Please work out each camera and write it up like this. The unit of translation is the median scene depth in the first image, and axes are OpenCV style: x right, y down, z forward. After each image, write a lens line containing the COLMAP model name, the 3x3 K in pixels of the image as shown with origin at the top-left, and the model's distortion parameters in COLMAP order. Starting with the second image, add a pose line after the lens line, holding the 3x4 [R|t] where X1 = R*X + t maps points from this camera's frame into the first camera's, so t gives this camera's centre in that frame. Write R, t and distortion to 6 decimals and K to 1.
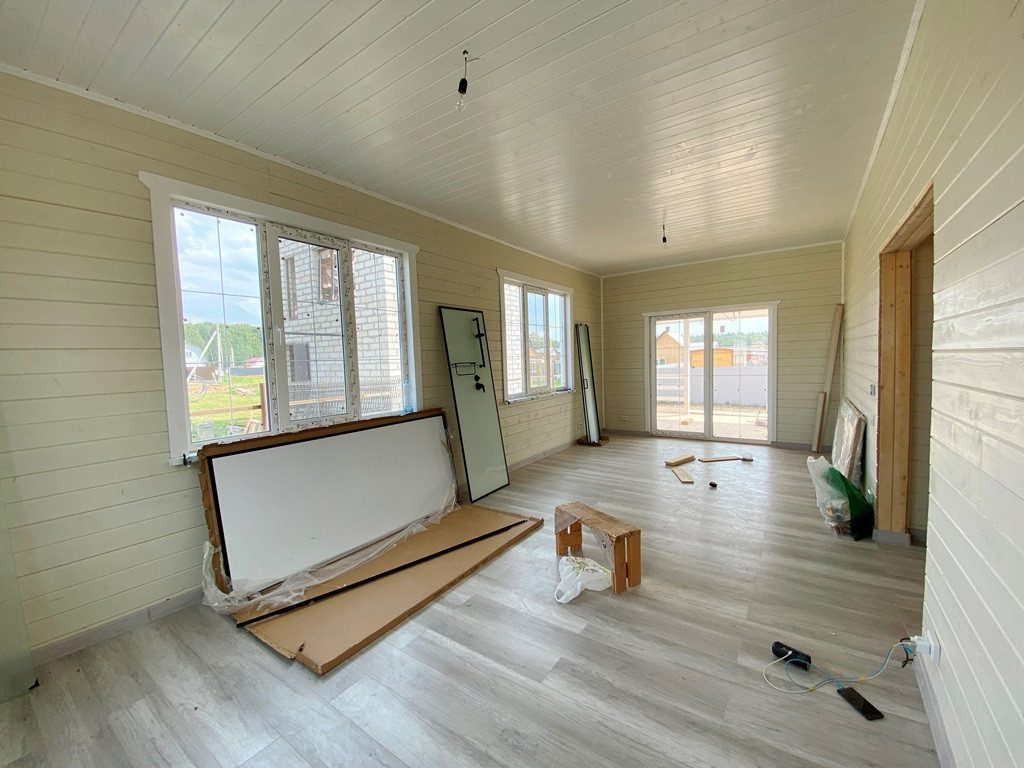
lens RADIAL K [[417.4, 0, 512.0], [0, 417.4, 384.0], [0, 0, 1]] dist [0.023104, -0.020918]
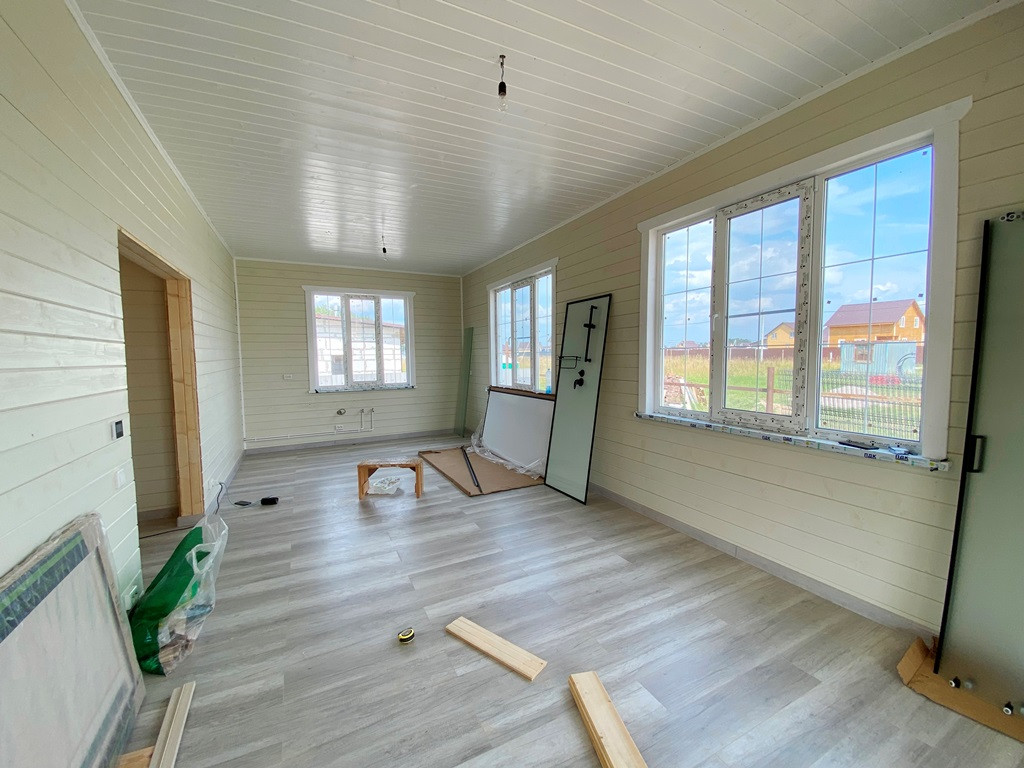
lens RADIAL K [[417.4, 0, 512.0], [0, 417.4, 384.0], [0, 0, 1]] dist [0.023104, -0.020918]
pose [[-0.486199, 0.097904, -0.868346, 0.922656], [-0.026125, 0.991631, 0.126432, -0.119196], [0.873458, 0.084157, -0.479572, 1.510268]]
